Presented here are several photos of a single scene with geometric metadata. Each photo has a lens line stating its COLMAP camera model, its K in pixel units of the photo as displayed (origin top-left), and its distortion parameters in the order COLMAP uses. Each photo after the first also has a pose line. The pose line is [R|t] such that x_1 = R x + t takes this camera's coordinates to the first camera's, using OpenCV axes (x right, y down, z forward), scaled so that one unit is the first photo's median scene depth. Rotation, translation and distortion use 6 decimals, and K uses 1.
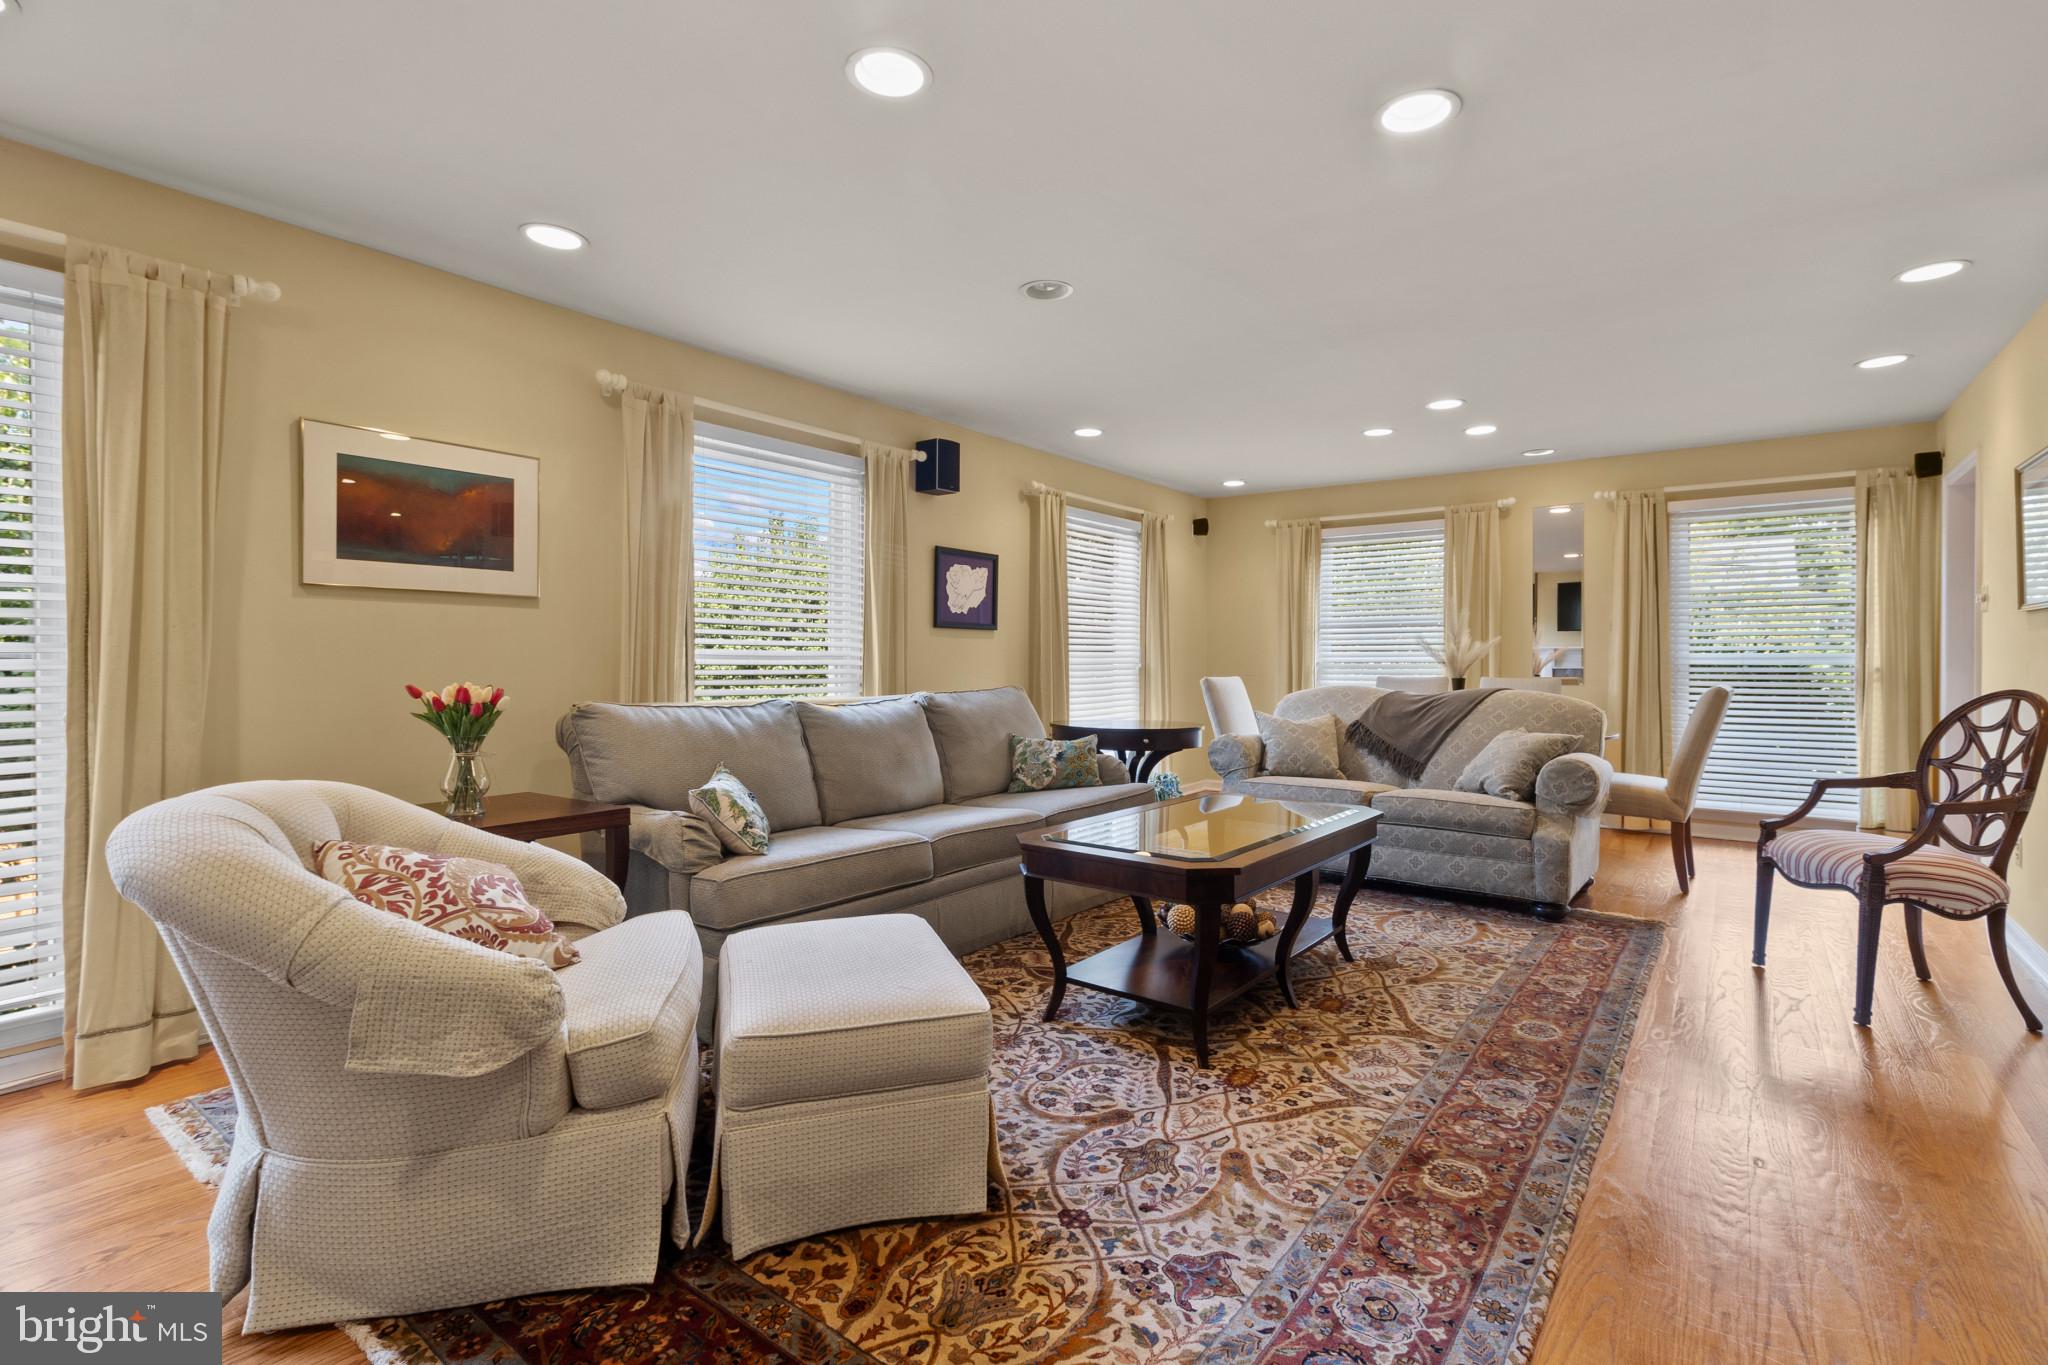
lens RADIAL K [[946.2, 0, 1041.3], [0, 946.2, 662.1], [0, 0, 1]] dist [0.009094, -0.000153]
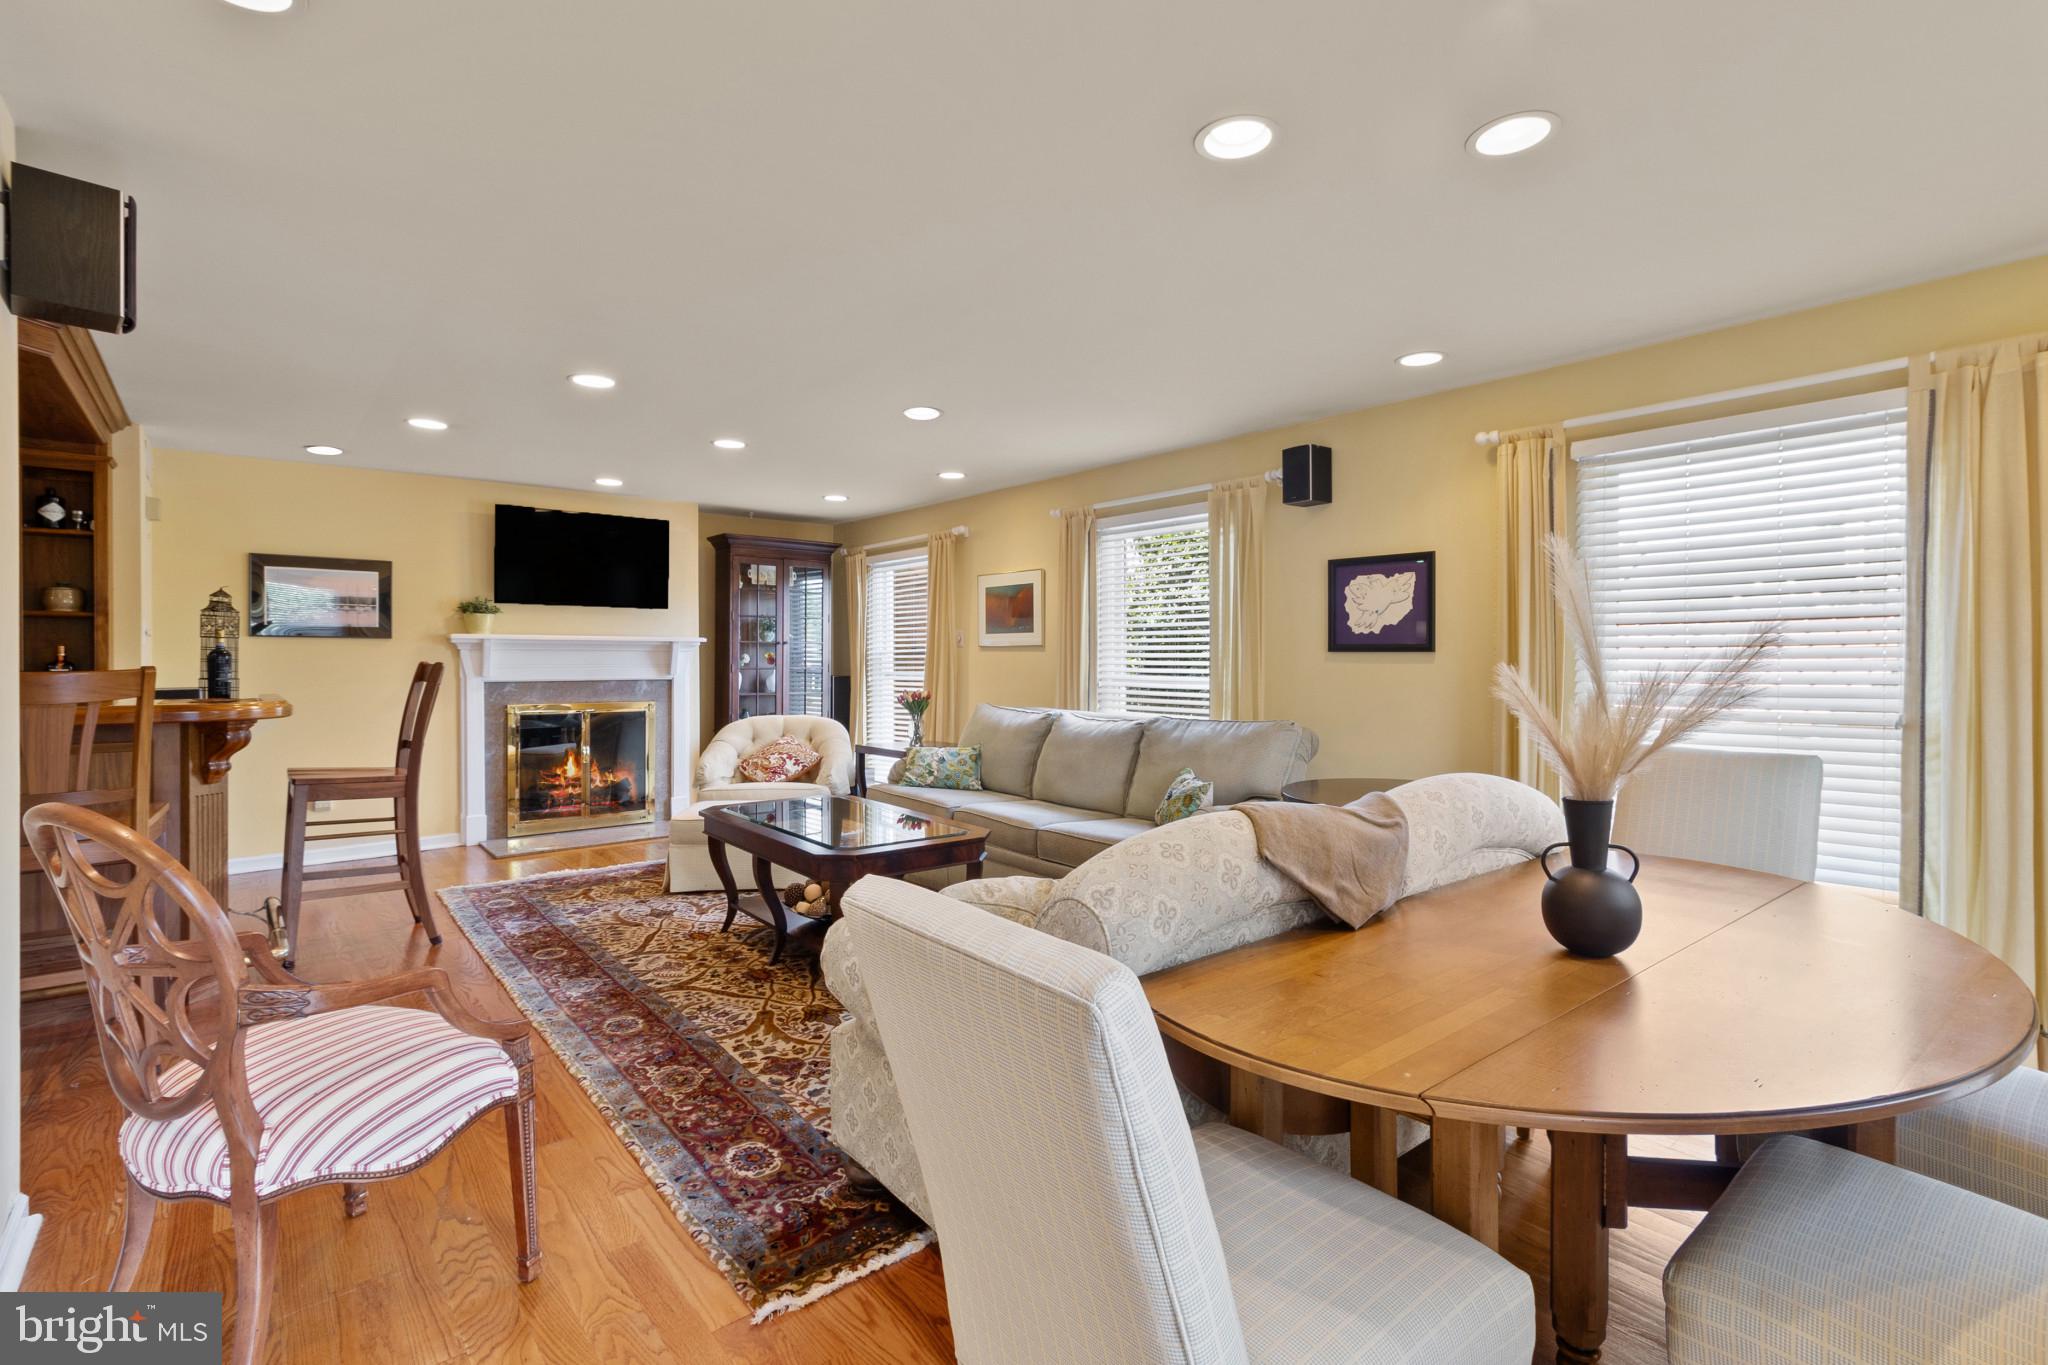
lens RADIAL K [[946.2, 0, 1033.5], [0, 946.2, 665.6], [0, 0, 1]] dist [0.009094, -0.000153]
pose [[-0.238629, 0.006181, -0.971091, 1.249183], [-0.005796, 0.999953, 0.007788, -0.044602], [0.971093, 0.007487, -0.238582, 1.447491]]
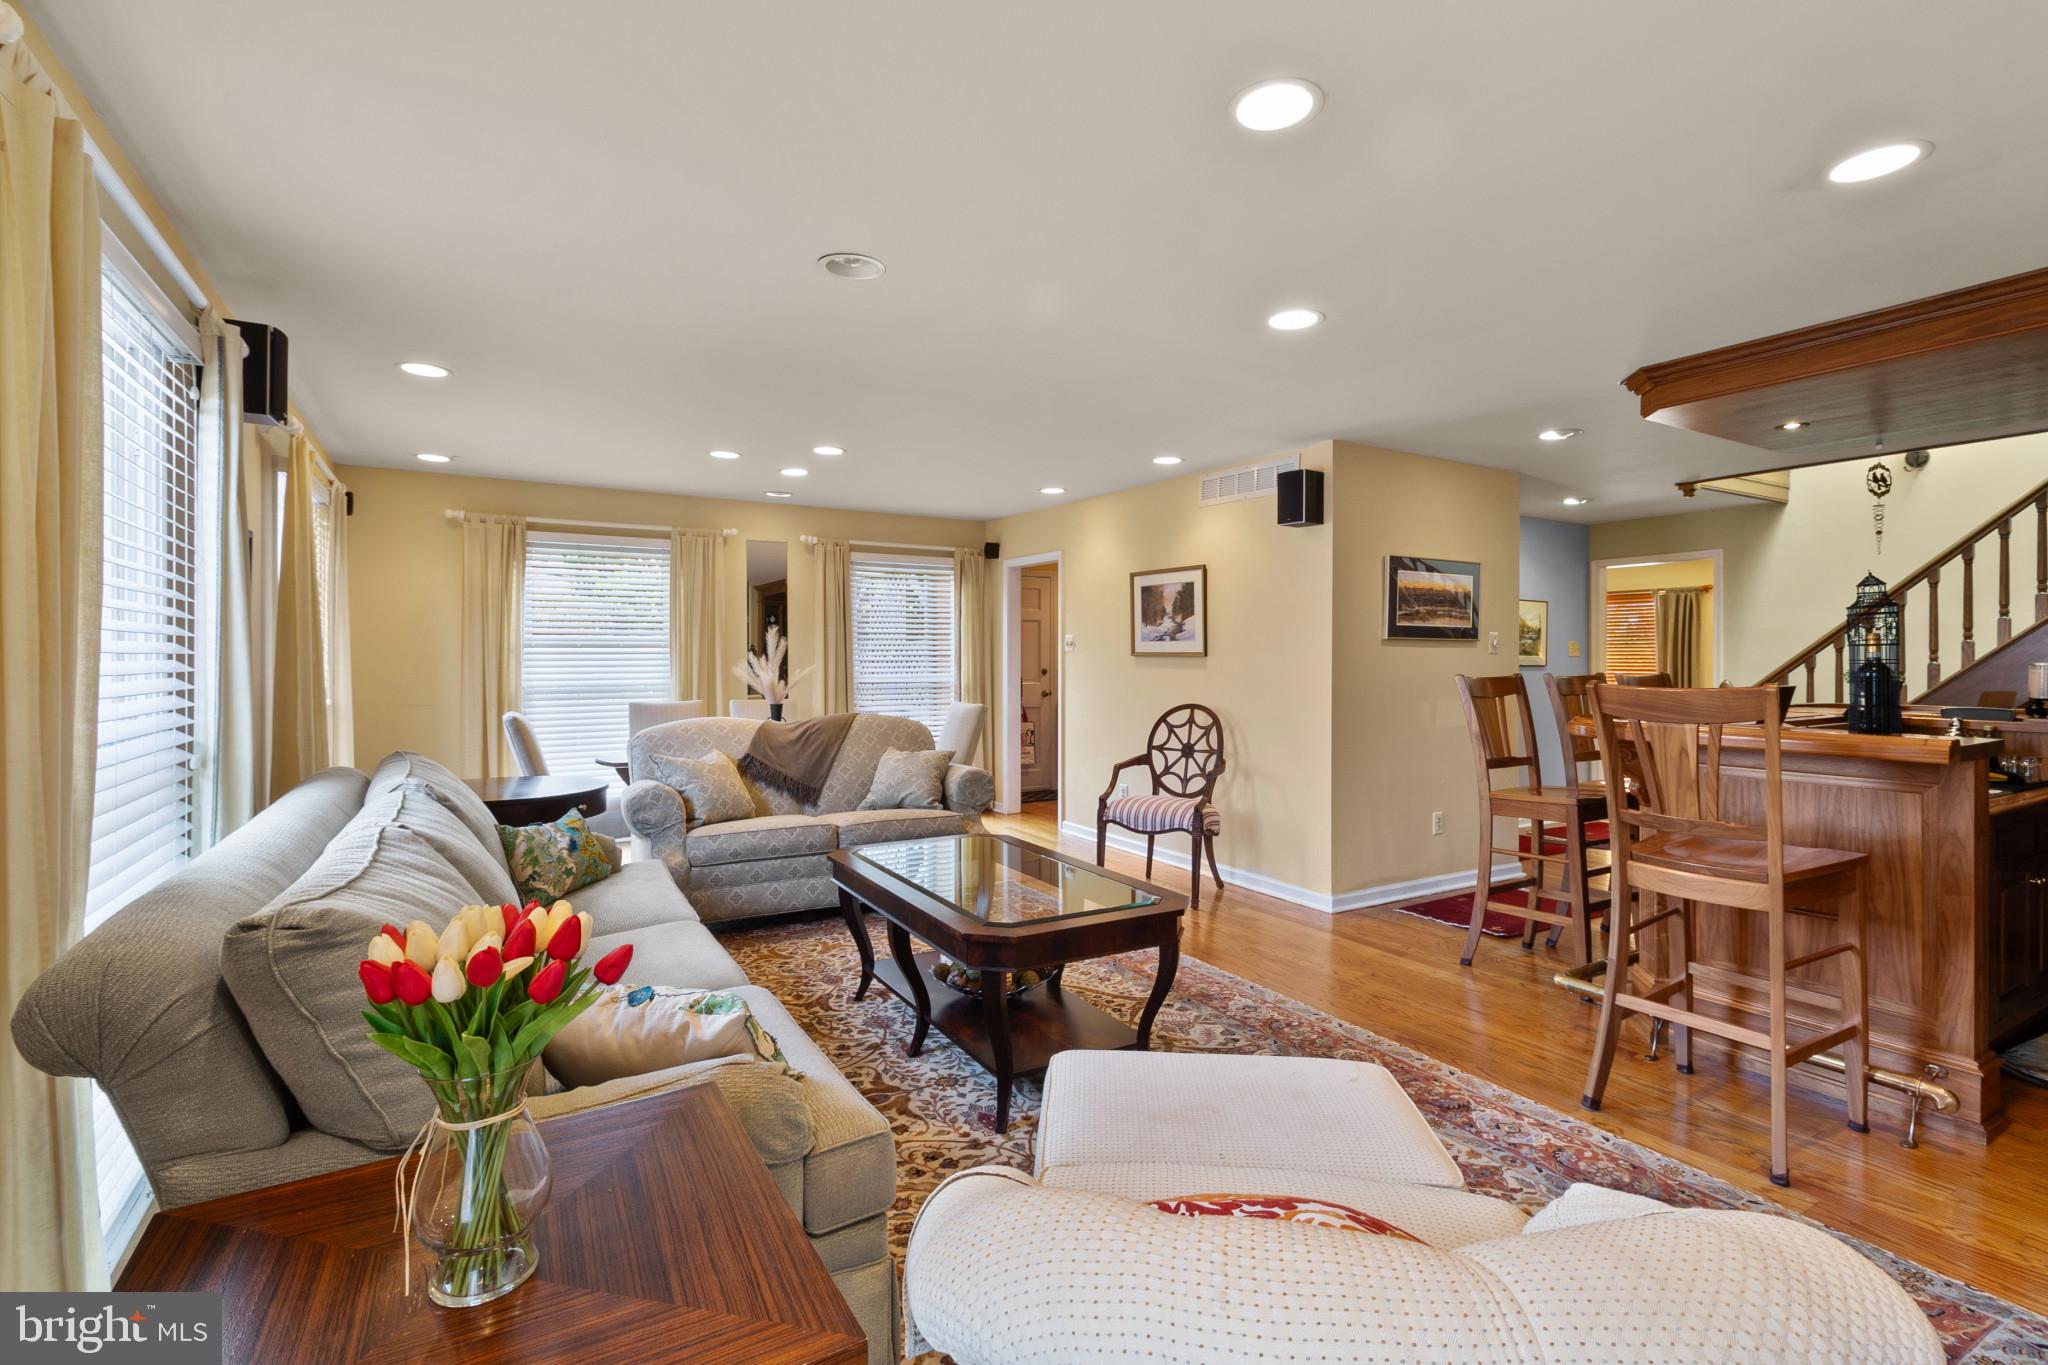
lens RADIAL K [[946.2, 0, 1041.2], [0, 946.2, 660.7], [0, 0, 1]] dist [0.009094, -0.000153]
pose [[0.381051, -0.005837, 0.924536, -0.674771], [0.002715, 0.999983, 0.005194, -0.057112], [-0.924550, 0.000531, 0.381060, 0.528695]]
